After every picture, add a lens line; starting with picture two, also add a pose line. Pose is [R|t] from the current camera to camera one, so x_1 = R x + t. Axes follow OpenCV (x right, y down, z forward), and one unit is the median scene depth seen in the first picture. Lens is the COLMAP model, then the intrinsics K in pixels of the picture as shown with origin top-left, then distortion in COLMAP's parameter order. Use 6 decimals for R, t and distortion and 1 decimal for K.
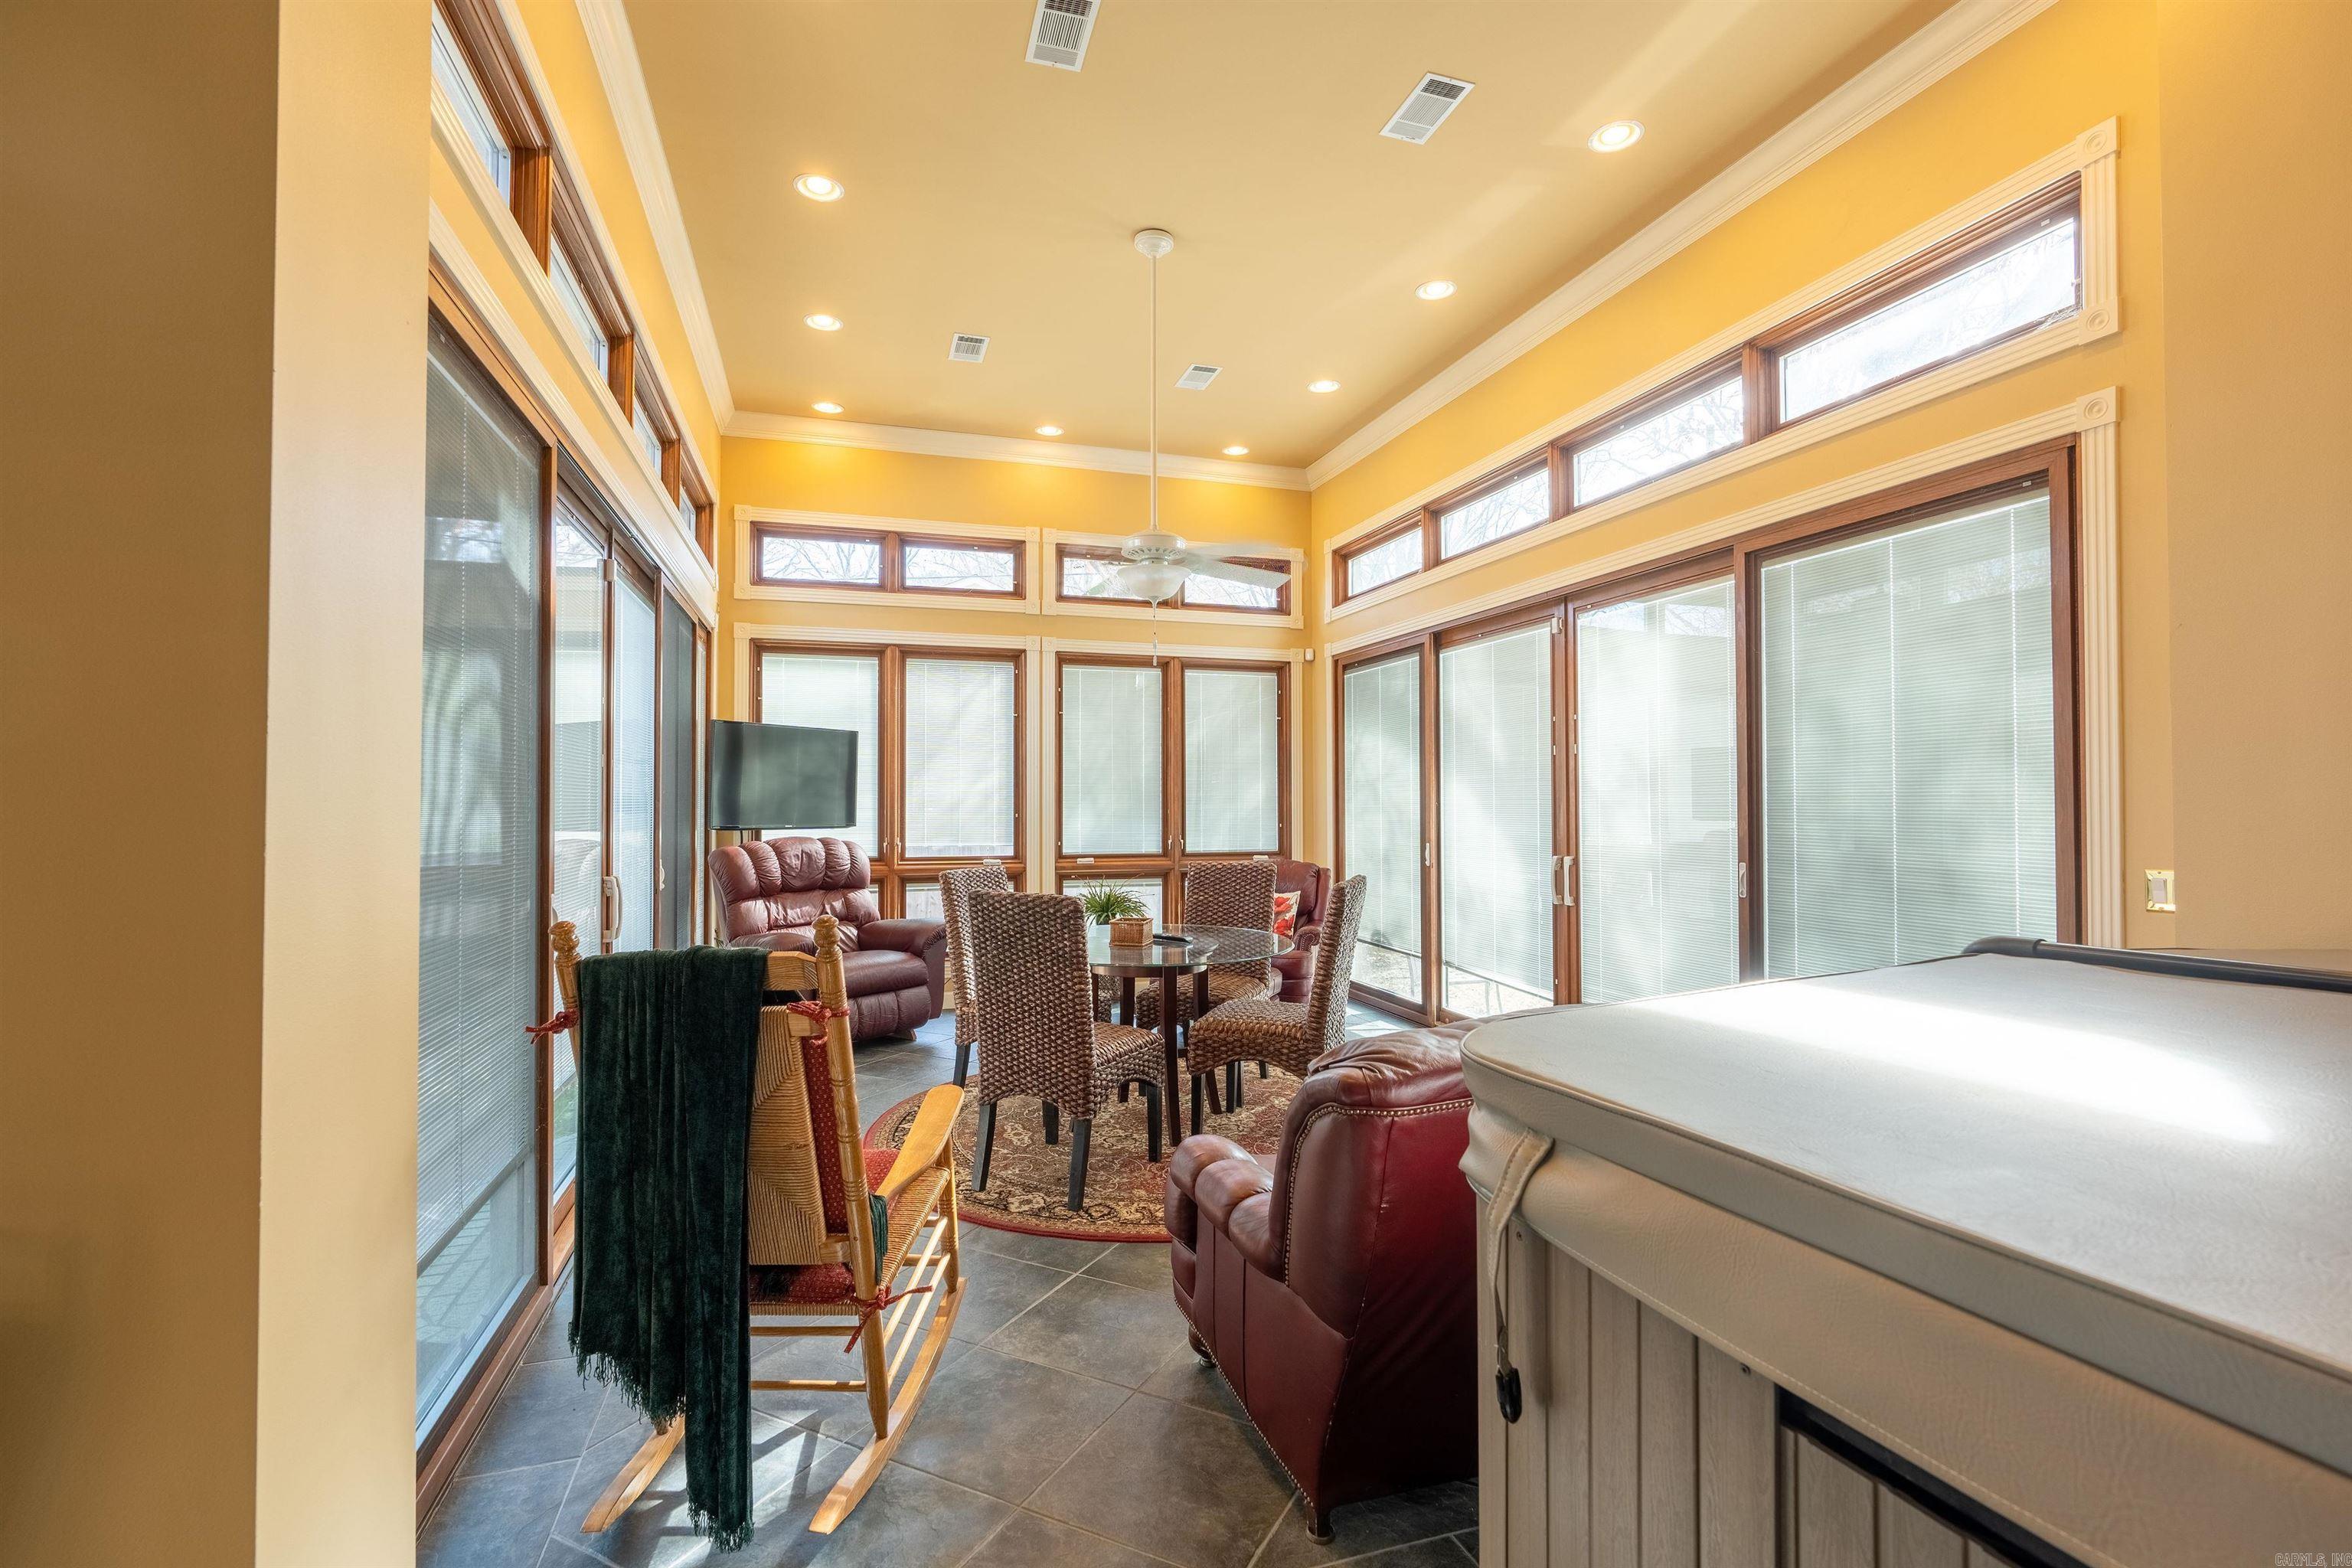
lens RADIAL K [[1056.4, 0, 1173.6], [0, 1056.4, 787.3], [0, 0, 1]] dist [-0.016360, 0.008476]
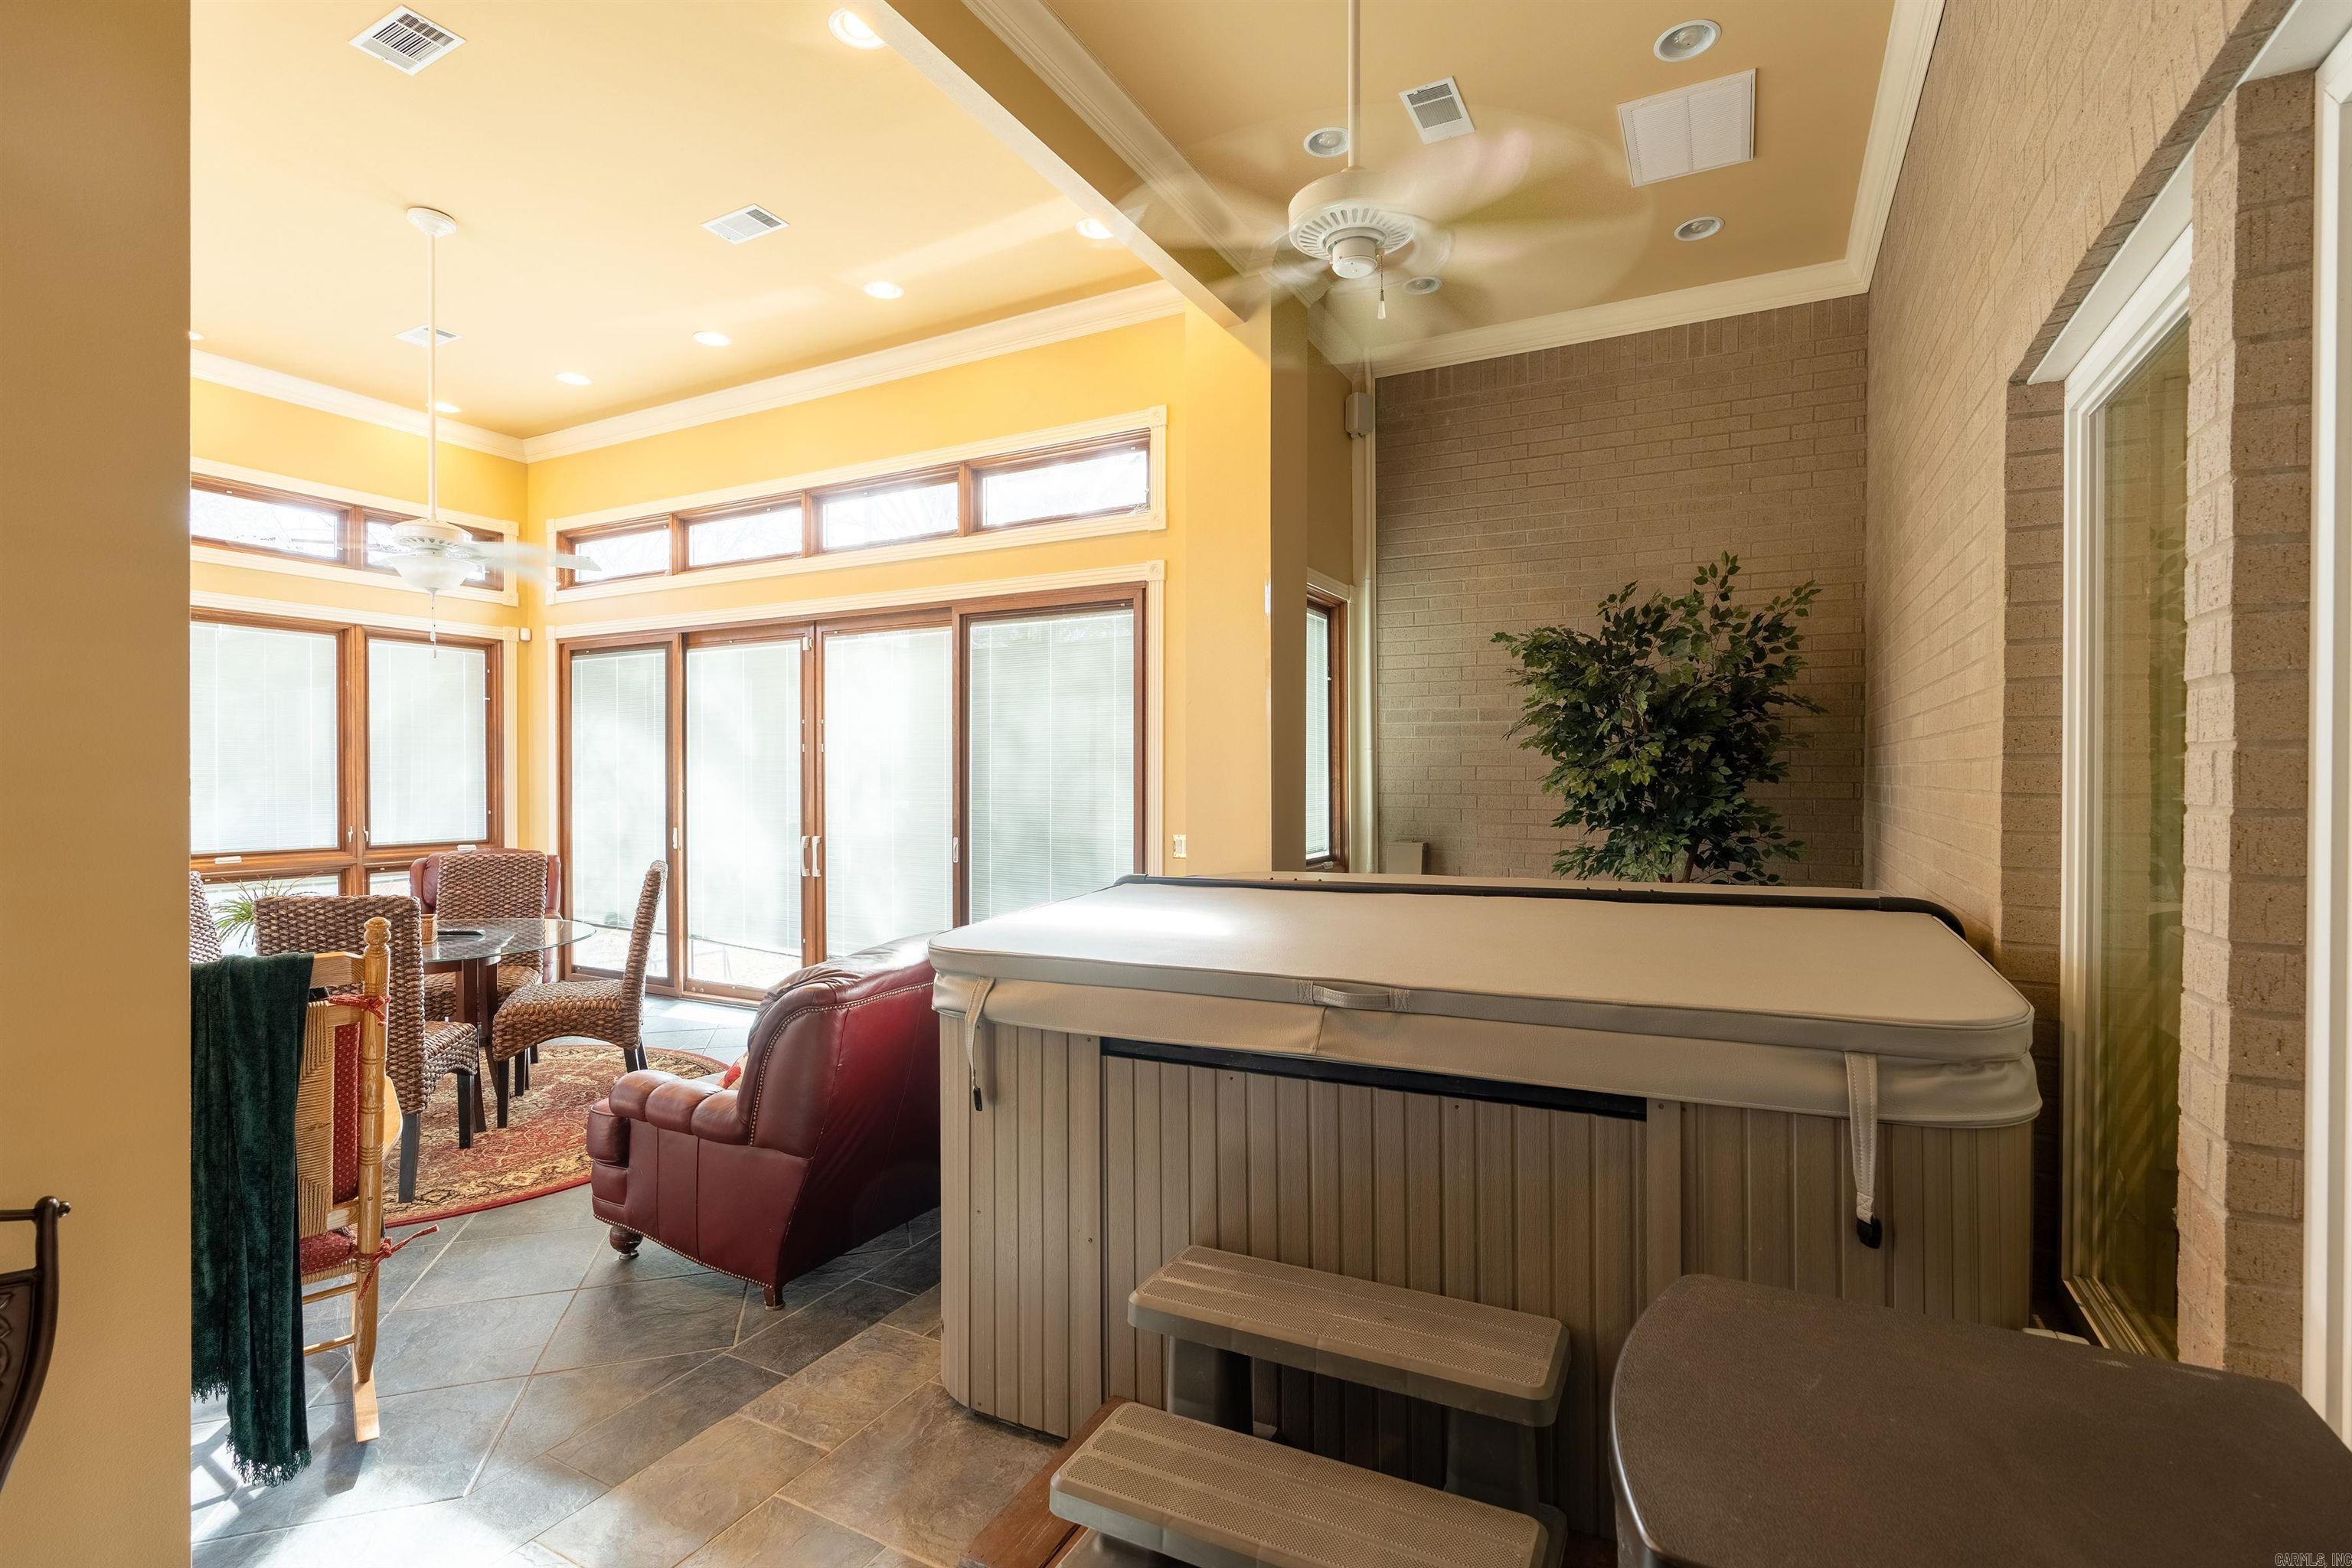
lens RADIAL K [[1056.4, 0, 1173.6], [0, 1056.4, 787.3], [0, 0, 1]] dist [-0.016360, 0.008476]
pose [[0.719565, -0.004555, 0.694410, -0.202179], [-0.013021, 0.999714, 0.020051, -0.023998], [-0.694303, -0.023470, 0.719300, -0.184576]]
